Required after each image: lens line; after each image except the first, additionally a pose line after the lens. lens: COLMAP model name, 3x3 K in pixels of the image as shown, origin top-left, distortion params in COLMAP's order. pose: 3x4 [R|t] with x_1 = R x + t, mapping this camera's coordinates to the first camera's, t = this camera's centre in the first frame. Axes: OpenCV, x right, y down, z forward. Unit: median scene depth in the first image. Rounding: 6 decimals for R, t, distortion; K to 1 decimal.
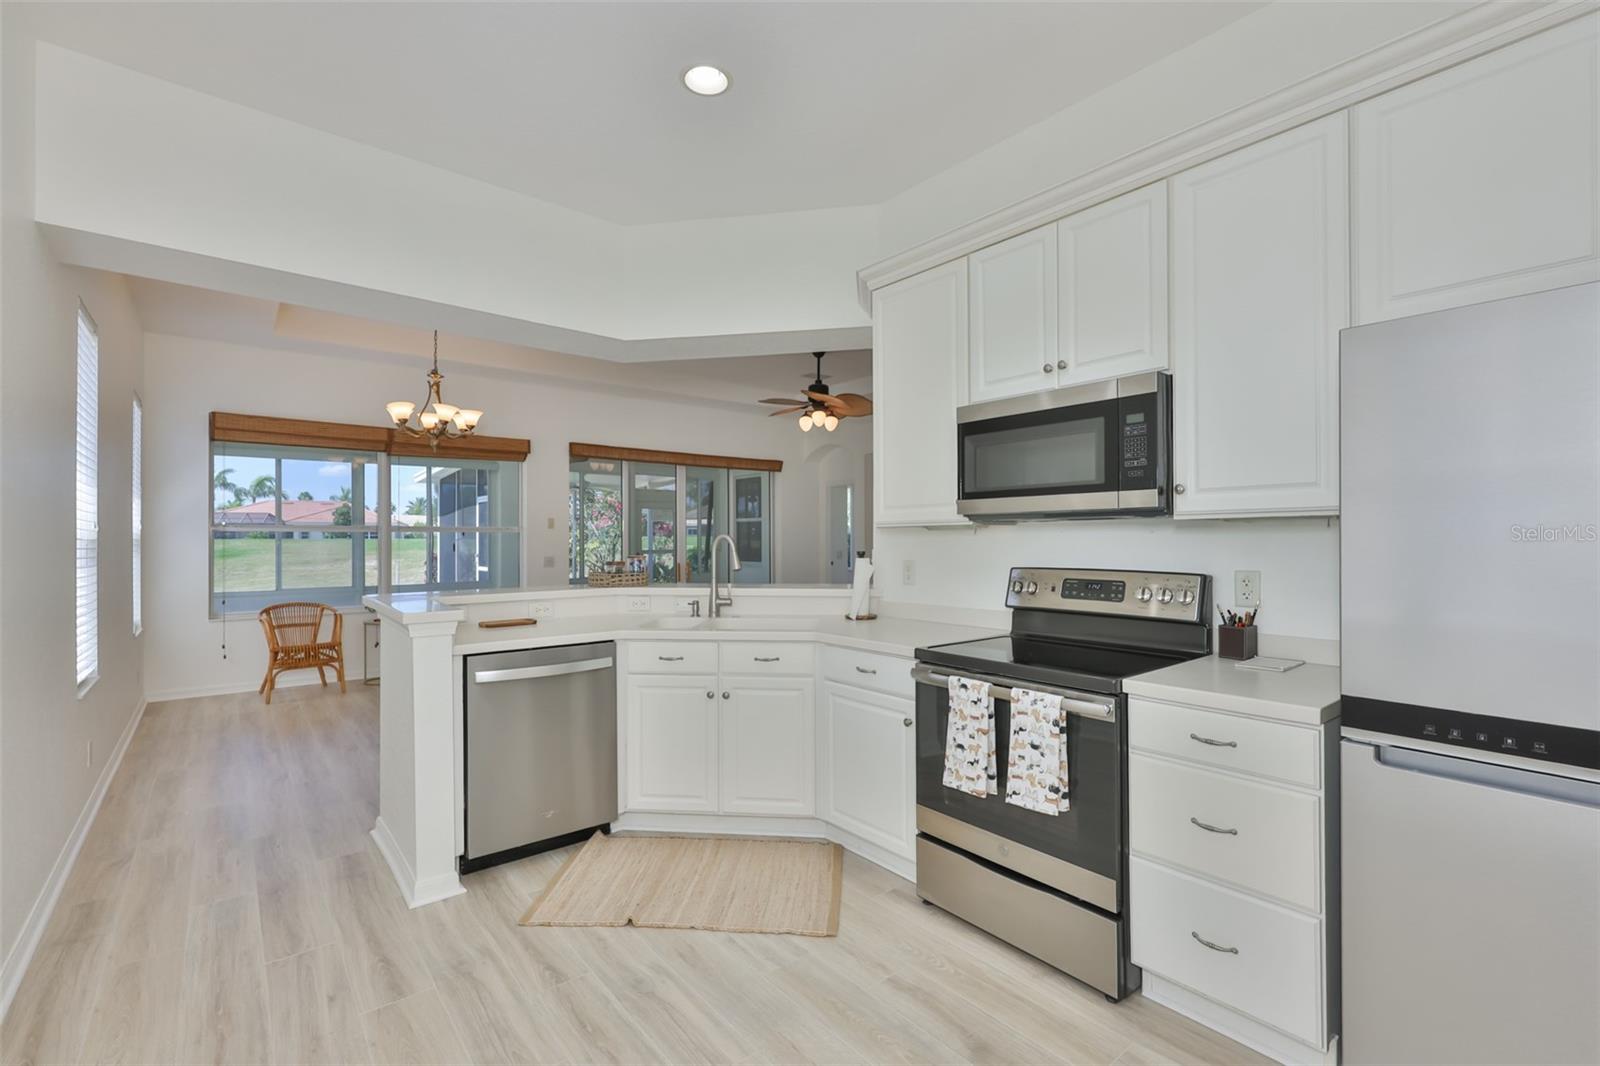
lens RADIAL K [[704.4, 0, 800.0], [0, 704.4, 533.0], [0, 0, 1]] dist [-0.006592, -0.000111]
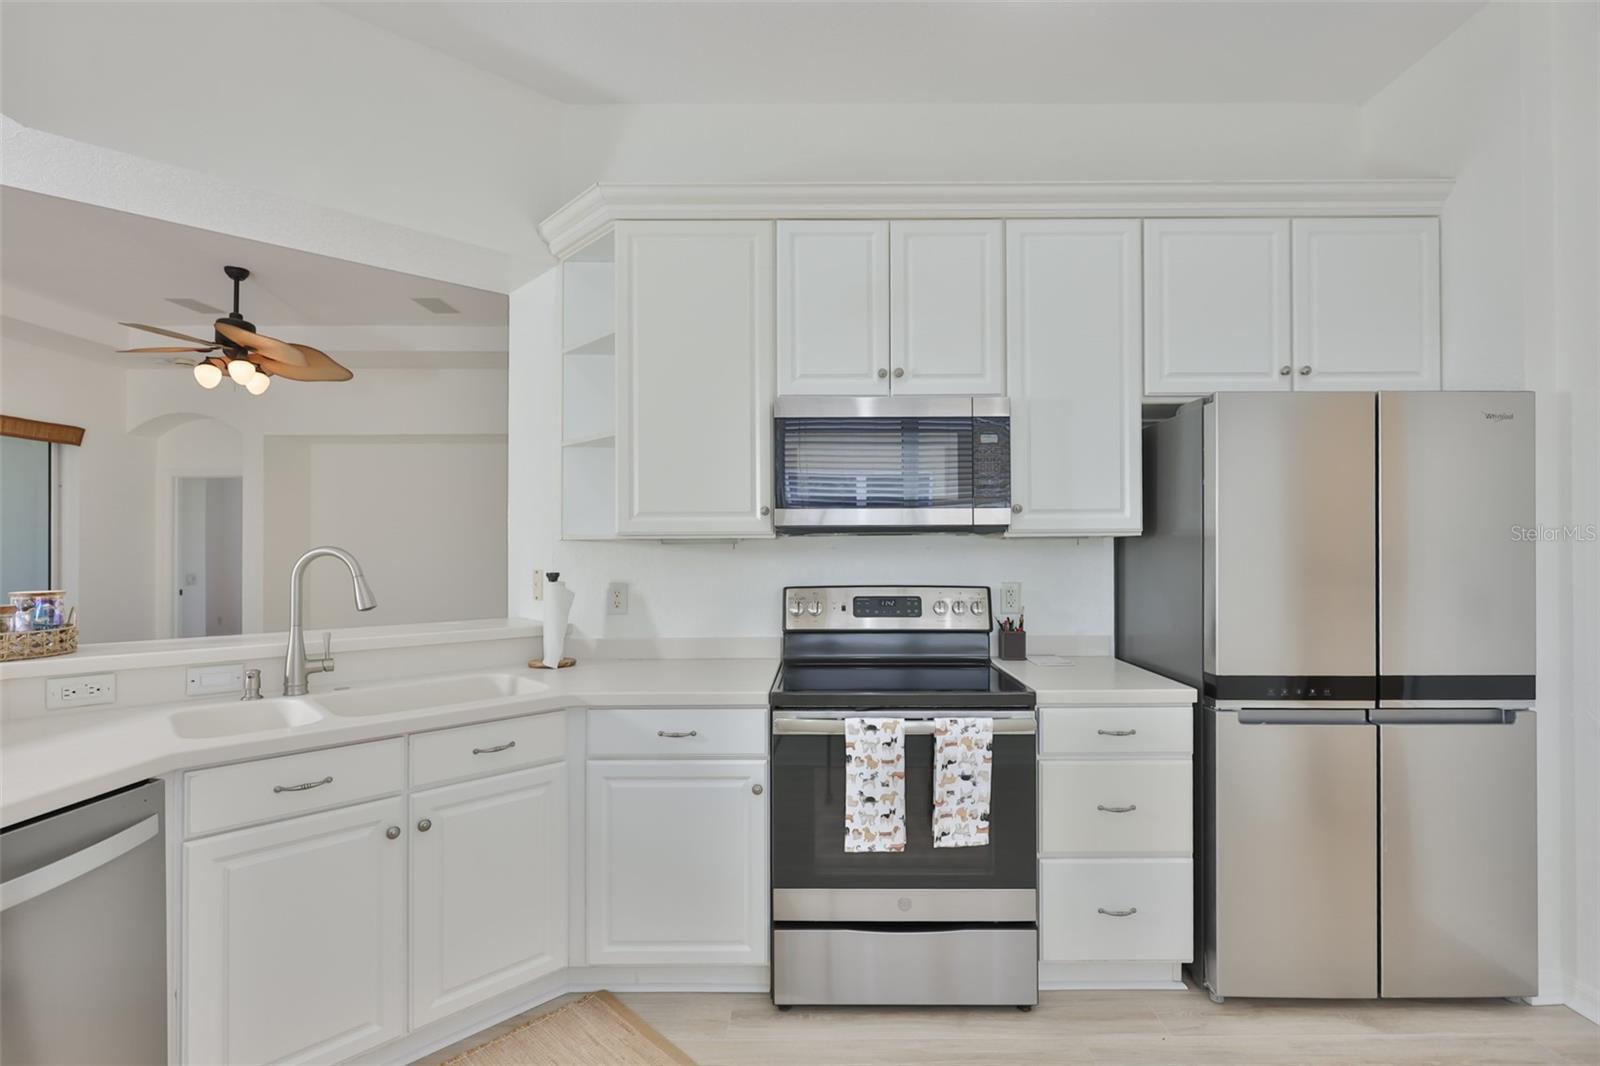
lens RADIAL K [[717.7, 0, 817.1], [0, 717.7, 549.0], [0, 0, 1]] dist [-0.003090, 0.000267]
pose [[0.628151, 0.006978, 0.778060, -0.477078], [-0.005783, 0.999974, -0.004299, 0.005600], [-0.778070, -0.001799, 0.628175, 0.499401]]
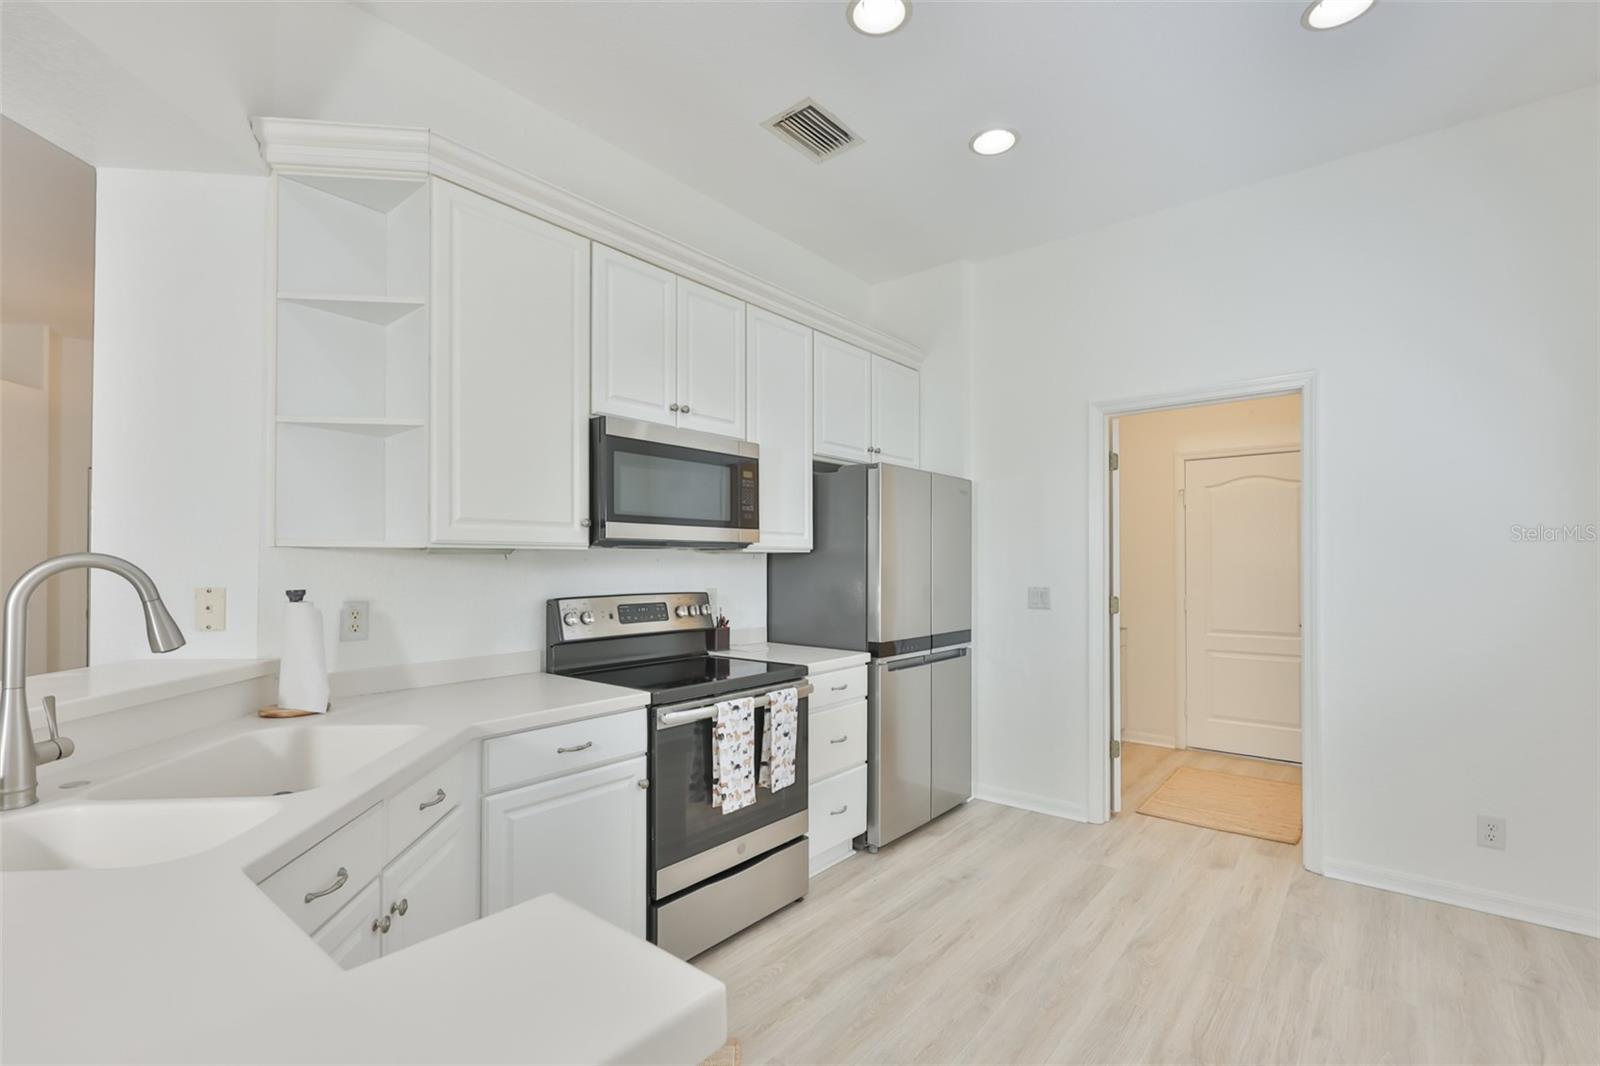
lens RADIAL K [[716.3, 0, 794.1], [0, 716.3, 559.0], [0, 0, 1]] dist [0.000170, 0.000662]
pose [[-0.198946, 0.011368, 0.979945, -0.807582], [-0.005427, 0.999905, -0.012701, 0.011454], [-0.979995, -0.007845, -0.198865, 1.110598]]
